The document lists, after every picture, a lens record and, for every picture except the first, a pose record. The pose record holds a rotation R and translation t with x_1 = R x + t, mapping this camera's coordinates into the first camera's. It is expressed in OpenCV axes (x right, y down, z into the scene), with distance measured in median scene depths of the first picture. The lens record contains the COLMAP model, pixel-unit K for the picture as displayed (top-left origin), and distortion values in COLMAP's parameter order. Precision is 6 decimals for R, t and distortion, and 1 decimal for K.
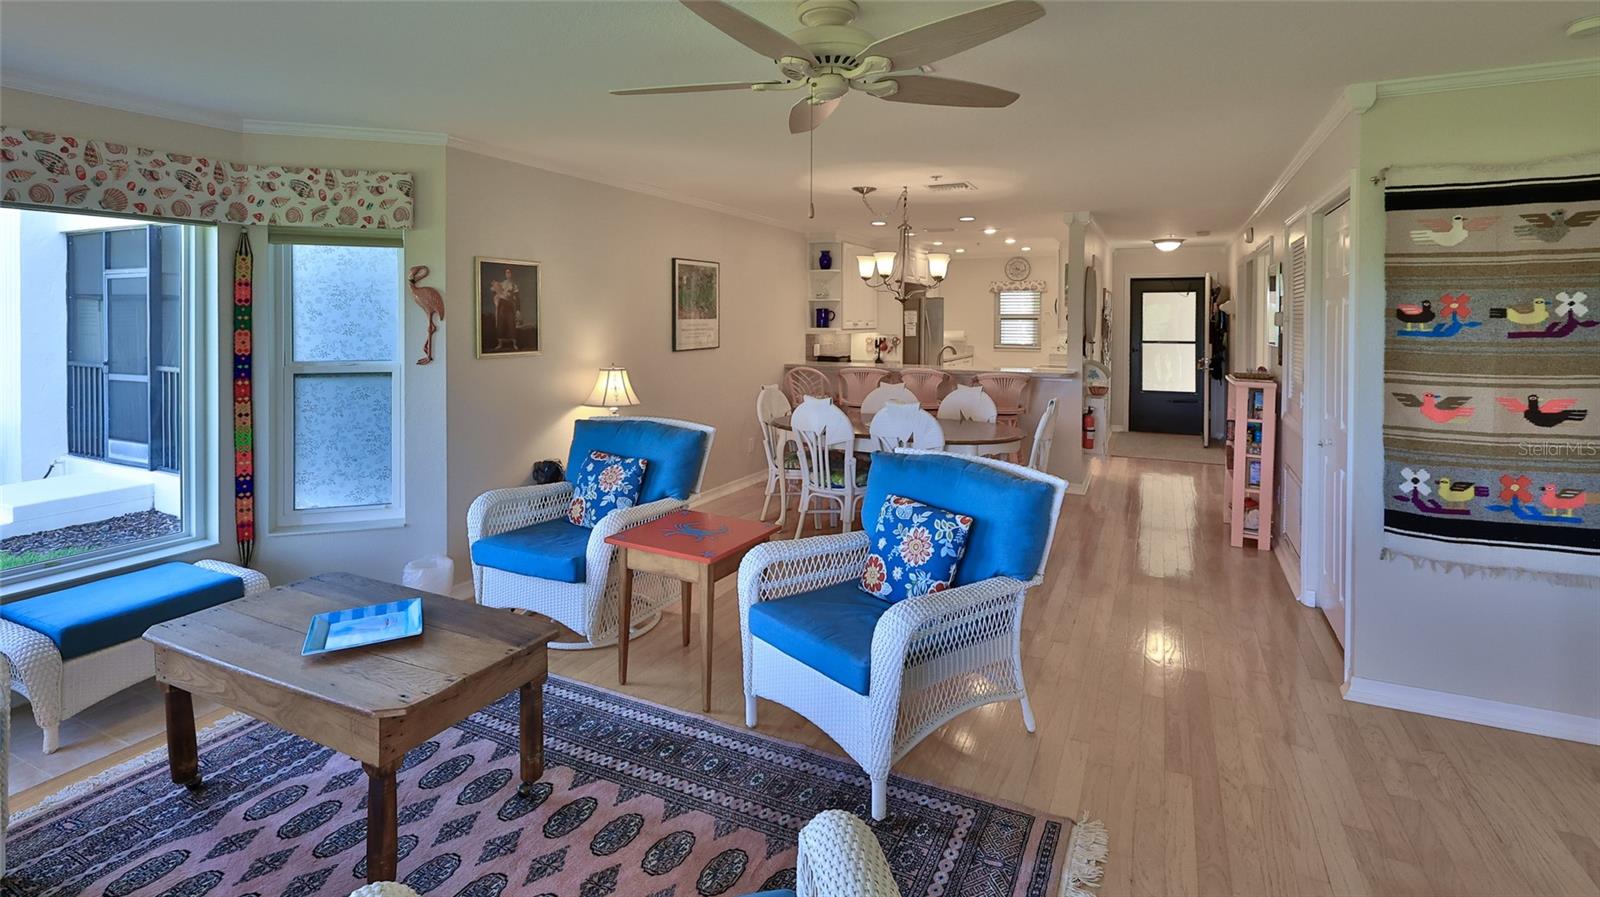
lens RADIAL K [[694.5, 0, 741.2], [0, 694.5, 342.7], [0, 0, 1]] dist [0.000135, 0.000079]
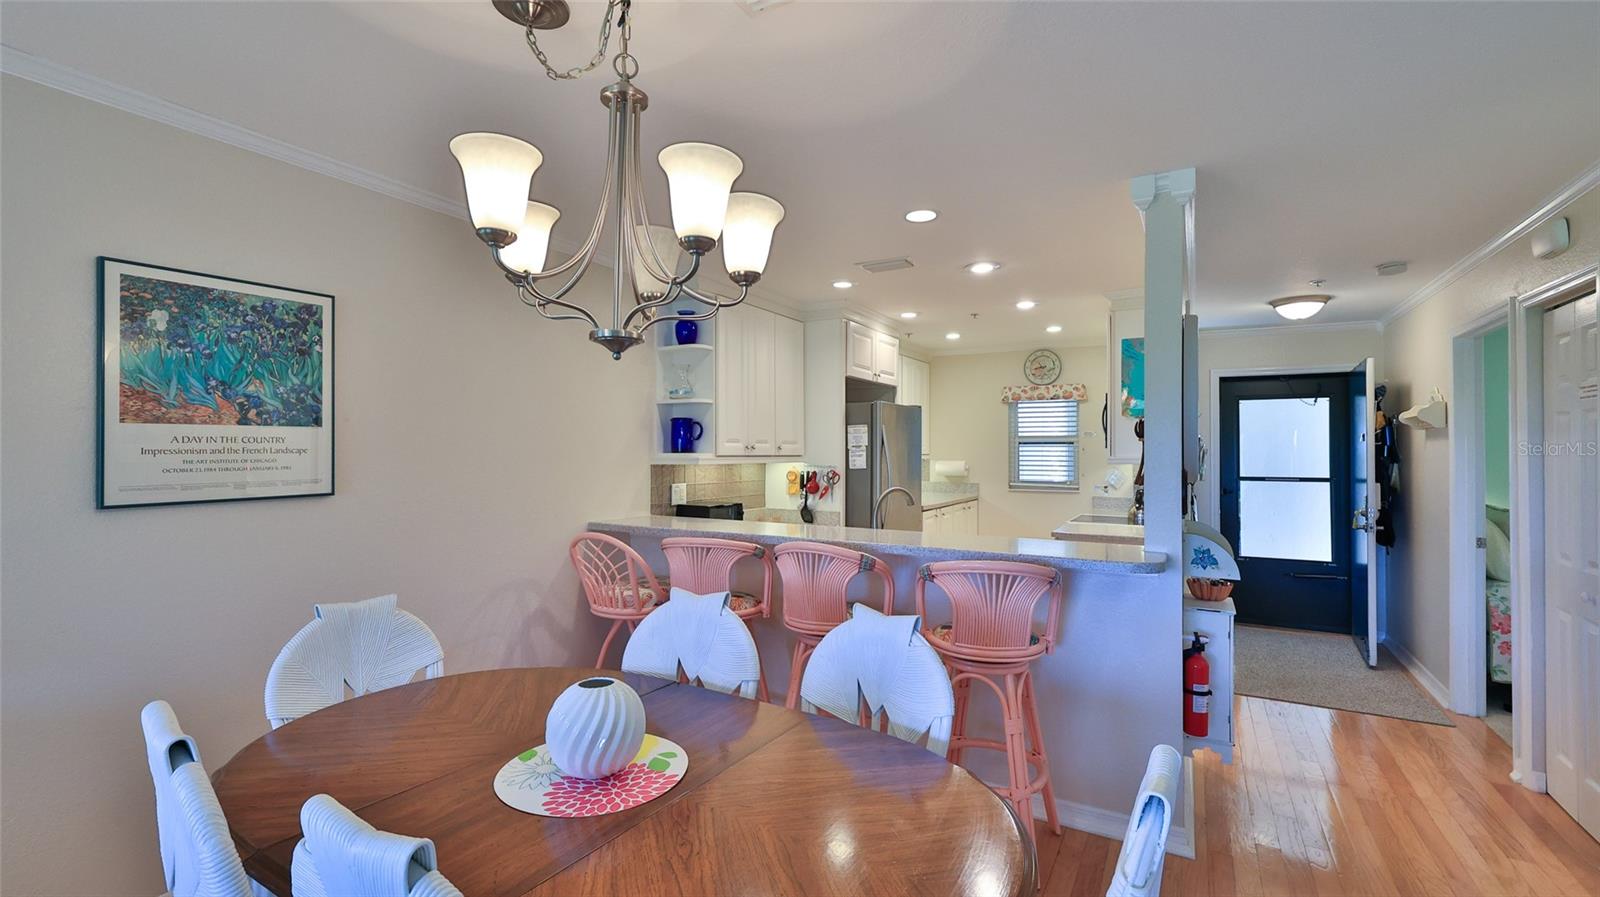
lens RADIAL K [[706.7, 0, 791.2], [0, 706.7, 440.4], [0, 0, 1]] dist [-0.000123, 0.000357]
pose [[0.999706, 0.003664, 0.023973, 0.189447], [-0.002504, 0.998833, -0.048226, -0.004855], [-0.024122, 0.048152, 0.998549, 0.447645]]
